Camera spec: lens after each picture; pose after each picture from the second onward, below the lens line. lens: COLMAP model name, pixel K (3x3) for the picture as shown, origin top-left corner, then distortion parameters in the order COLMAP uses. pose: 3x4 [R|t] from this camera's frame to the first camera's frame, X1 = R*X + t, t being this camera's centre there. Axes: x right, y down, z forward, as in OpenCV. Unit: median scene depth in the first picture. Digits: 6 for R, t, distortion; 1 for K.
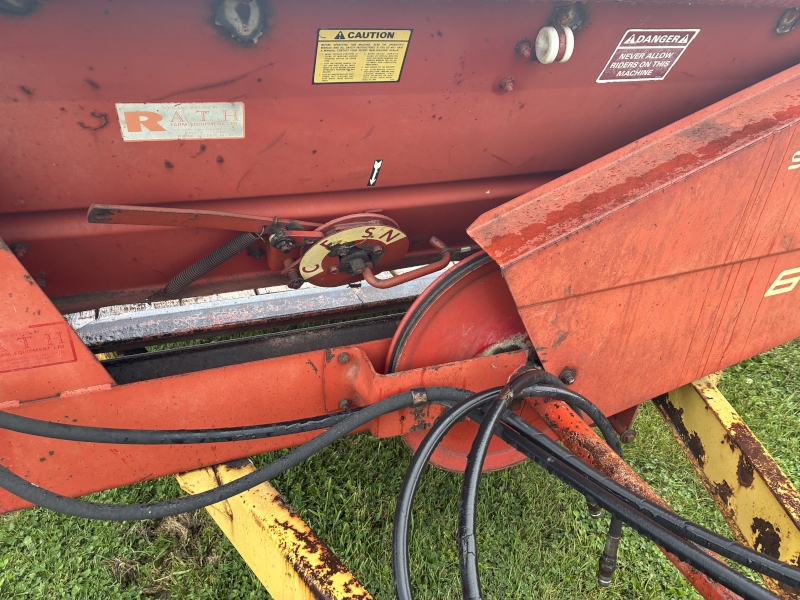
lens RADIAL K [[612.0, 0, 405.1], [0, 612.0, 279.5], [0, 0, 1]] dist [0.051264, -0.086276]
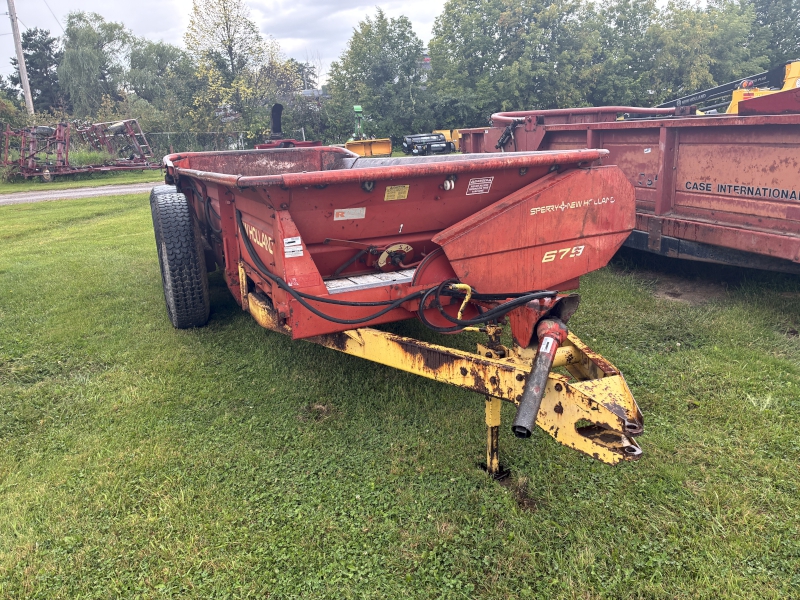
lens RADIAL K [[612.0, 0, 405.1], [0, 612.0, 279.5], [0, 0, 1]] dist [0.051264, -0.086276]
pose [[0.994962, -0.097862, 0.021763, -0.126787], [0.100216, 0.965014, -0.242292, 0.878430], [0.002710, 0.243252, 0.969959, -2.067152]]
